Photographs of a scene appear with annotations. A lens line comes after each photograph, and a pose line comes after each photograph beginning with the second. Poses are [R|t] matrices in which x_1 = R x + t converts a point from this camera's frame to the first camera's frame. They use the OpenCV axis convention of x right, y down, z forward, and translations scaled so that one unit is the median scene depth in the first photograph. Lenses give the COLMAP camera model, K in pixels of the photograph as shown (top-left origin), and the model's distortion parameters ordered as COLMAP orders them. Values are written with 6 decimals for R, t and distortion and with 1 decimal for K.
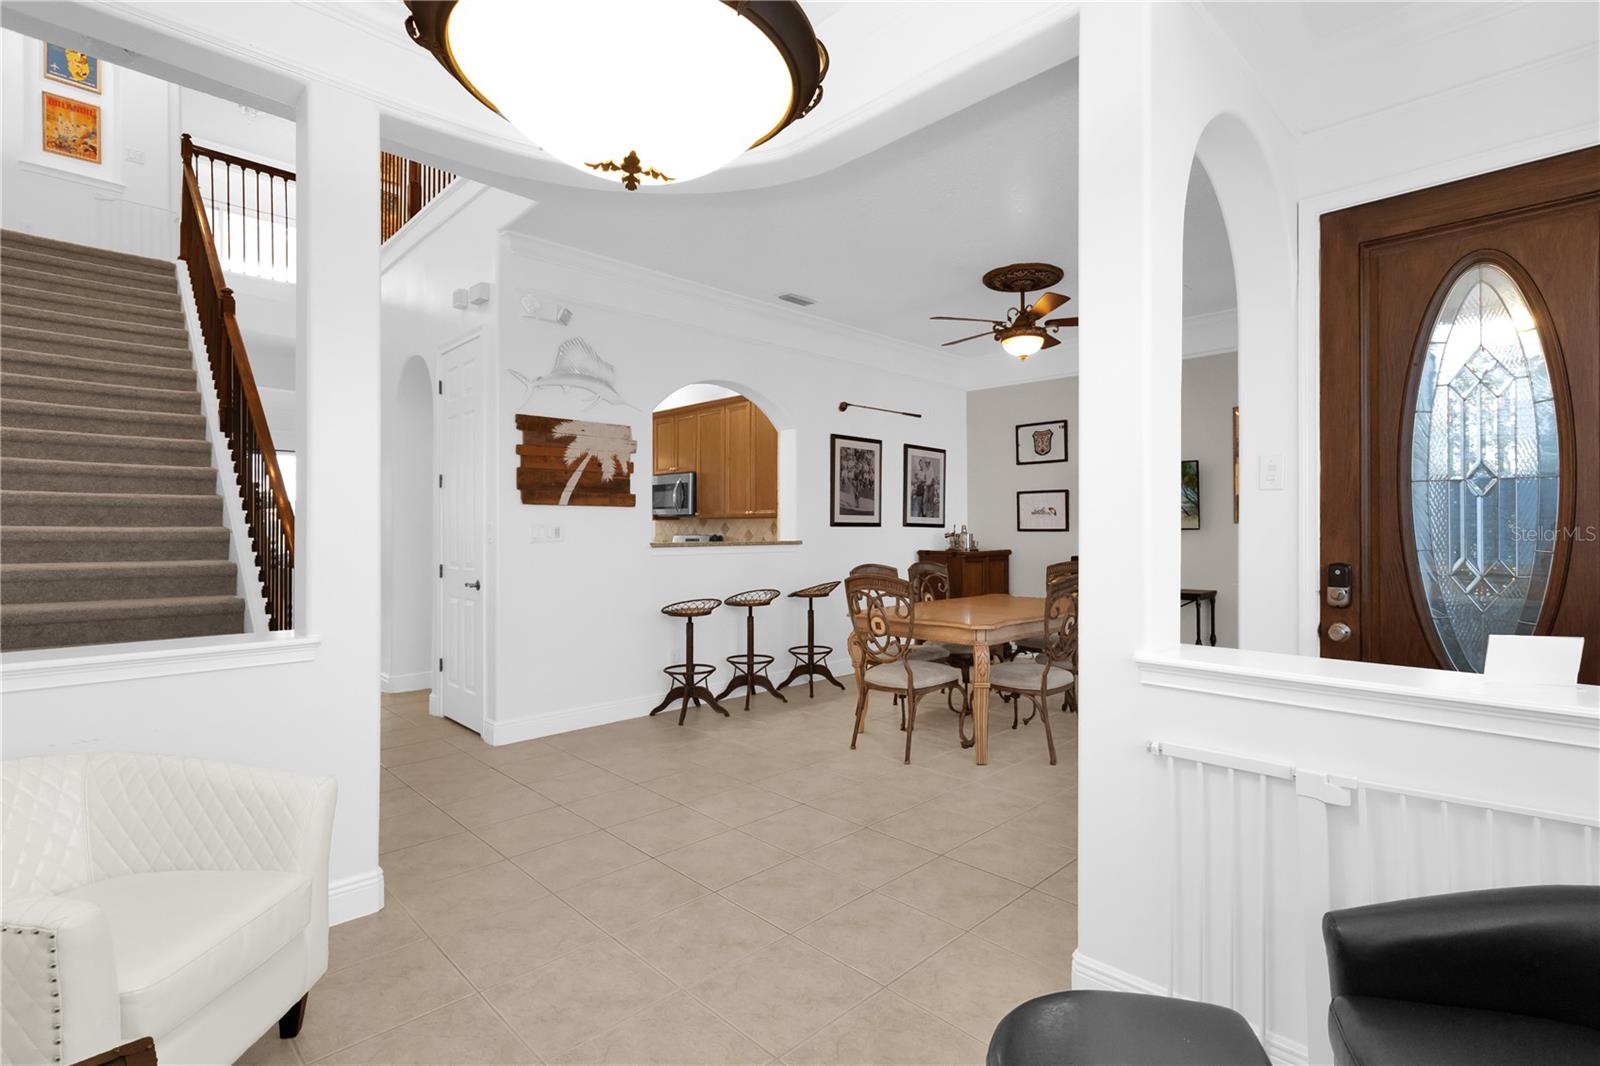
lens RADIAL K [[742.2, 0, 863.6], [0, 742.2, 529.4], [0, 0, 1]] dist [-0.000386, 0.000094]
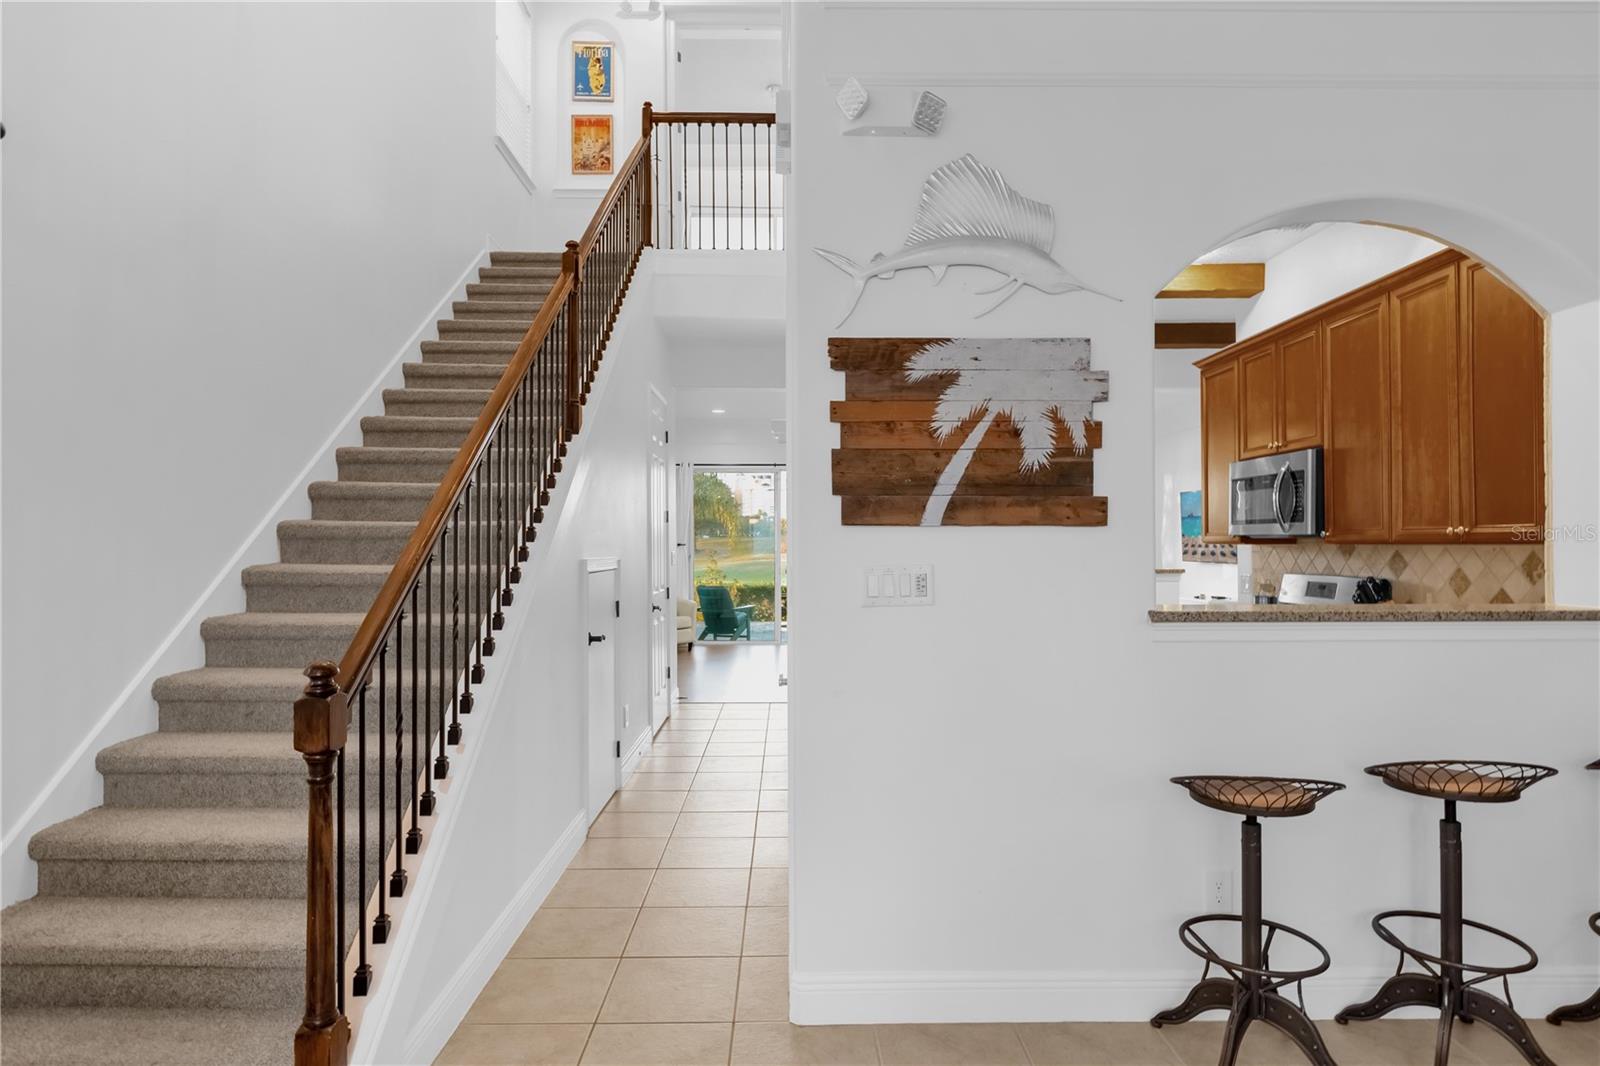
lens RADIAL K [[875.6, 0, 793.7], [0, 875.6, 530.6], [0, 0, 1]] dist [0.002770, -0.000786]
pose [[0.678465, -0.011237, -0.734547, -0.053095], [-0.000884, 0.999870, -0.016113, -0.017087], [0.734632, 0.011581, 0.678367, 0.464553]]
